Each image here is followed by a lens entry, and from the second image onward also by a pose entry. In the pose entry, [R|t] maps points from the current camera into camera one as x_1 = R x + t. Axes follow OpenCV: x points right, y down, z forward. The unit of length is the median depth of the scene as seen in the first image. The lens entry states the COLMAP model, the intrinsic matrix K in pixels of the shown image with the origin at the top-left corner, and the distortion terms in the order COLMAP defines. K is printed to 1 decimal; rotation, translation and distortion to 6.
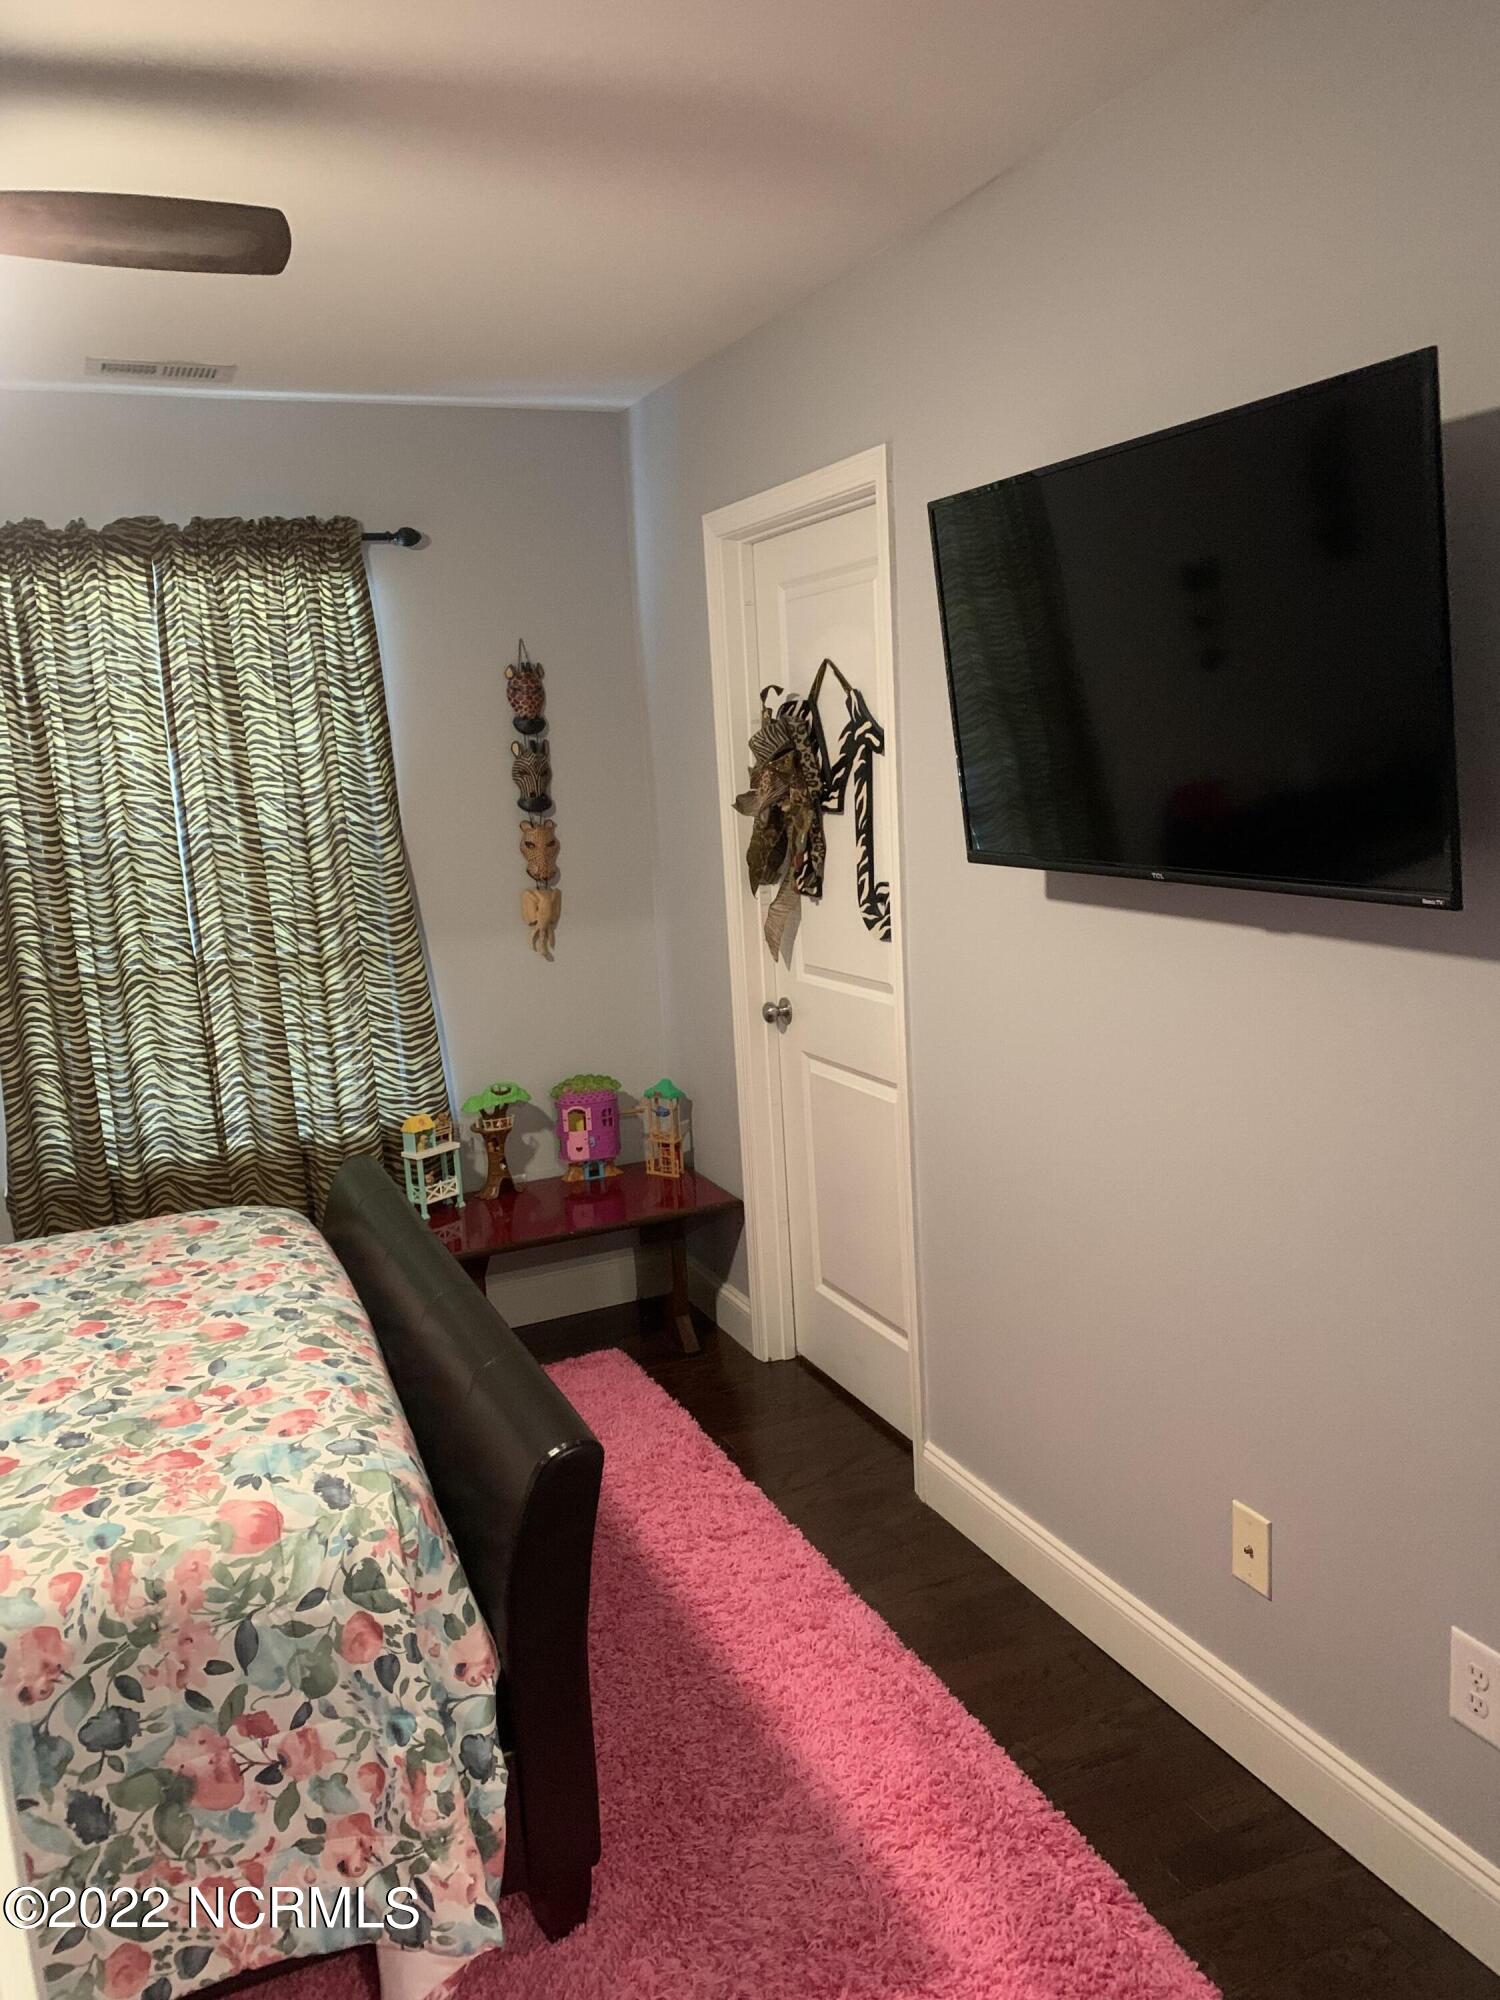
lens RADIAL K [[1540.0, 0, 749.8], [0, 1540.0, 994.3], [0, 0, 1]] dist [0.030400, -0.020041]
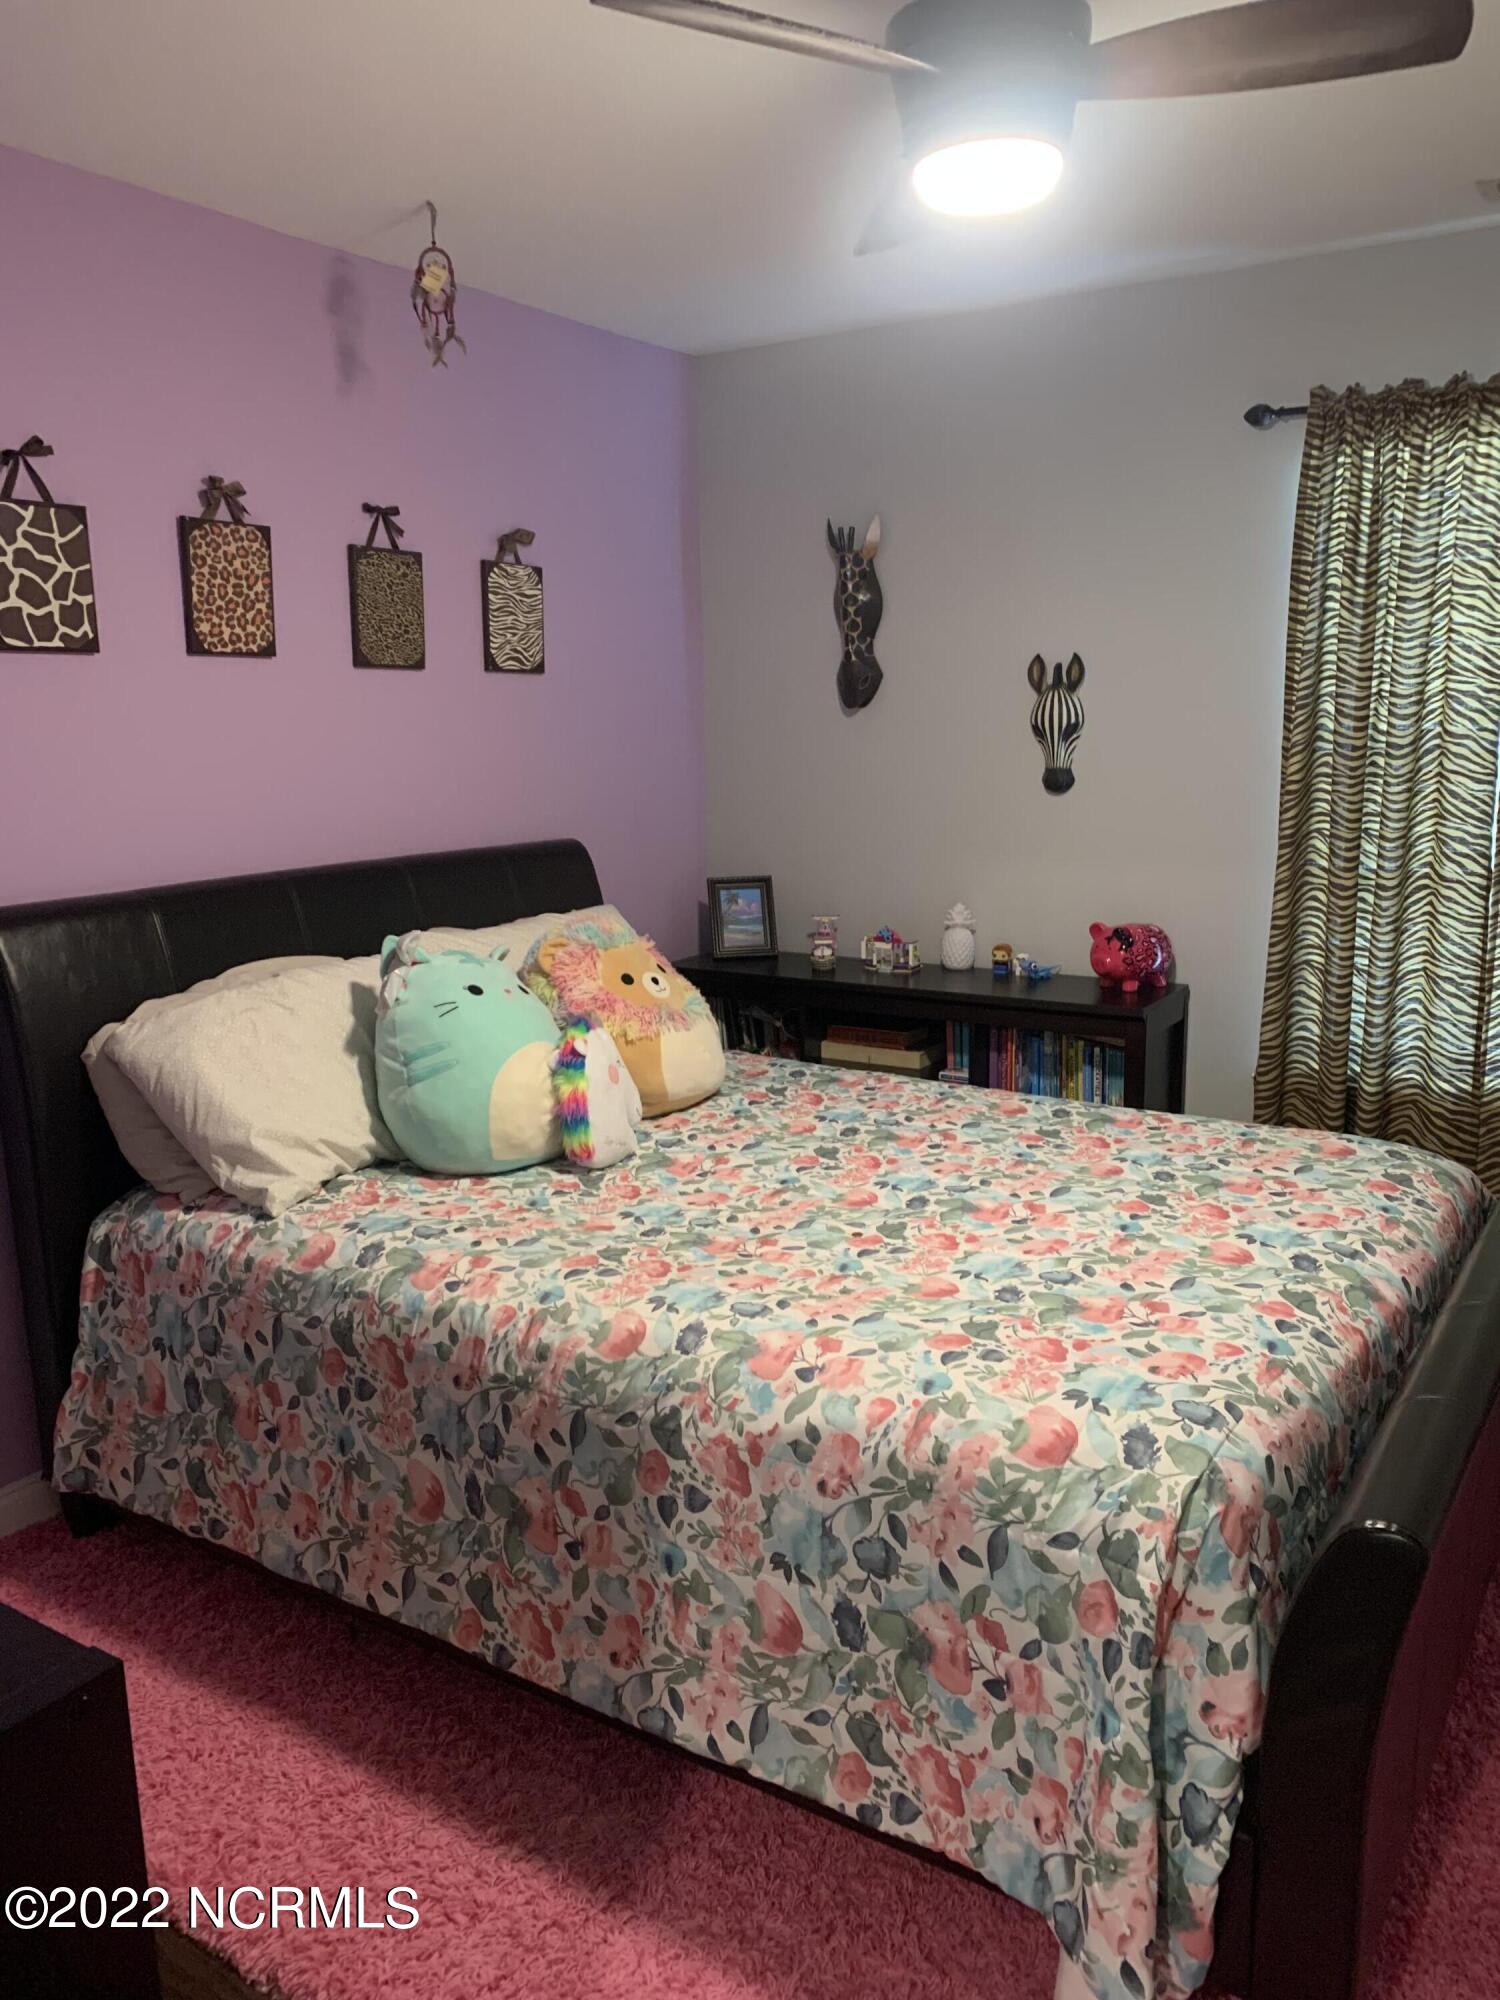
lens RADIAL K [[1540.0, 0, 753.0], [0, 1540.0, 1002.8], [0, 0, 1]] dist [0.030400, -0.020041]
pose [[0.567539, 0.210428, -0.796002, 0.200738], [-0.157048, 0.976706, 0.146224, -0.019813], [0.808230, 0.042022, 0.587366, 0.214630]]
